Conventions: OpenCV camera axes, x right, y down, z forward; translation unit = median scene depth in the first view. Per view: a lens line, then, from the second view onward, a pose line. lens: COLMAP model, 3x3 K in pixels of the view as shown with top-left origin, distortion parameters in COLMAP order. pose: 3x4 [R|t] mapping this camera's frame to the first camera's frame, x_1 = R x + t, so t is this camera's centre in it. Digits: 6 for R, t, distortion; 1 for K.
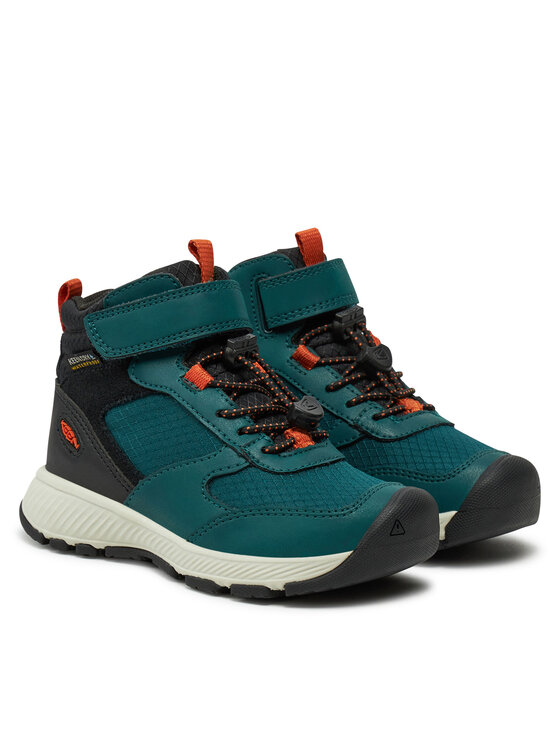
lens RADIAL K [[2221.3, 0, 280.0], [0, 2221.3, 373.0], [0, 0, 1]] dist [0.106704, 0.258483]
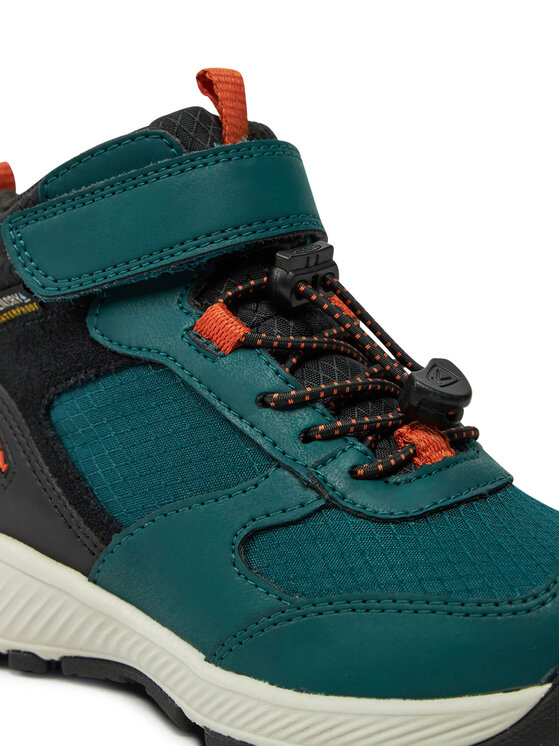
lens RADIAL K [[1846.6, 0, 280.0], [0, 1846.6, 373.0], [0, 0, 1]] dist [-0.070811, -0.007257]
pose [[0.997976, -0.032381, -0.054725, -0.000620], [0.033598, 0.999205, 0.021472, 0.003348], [0.053986, -0.023267, 0.998271, 0.581340]]
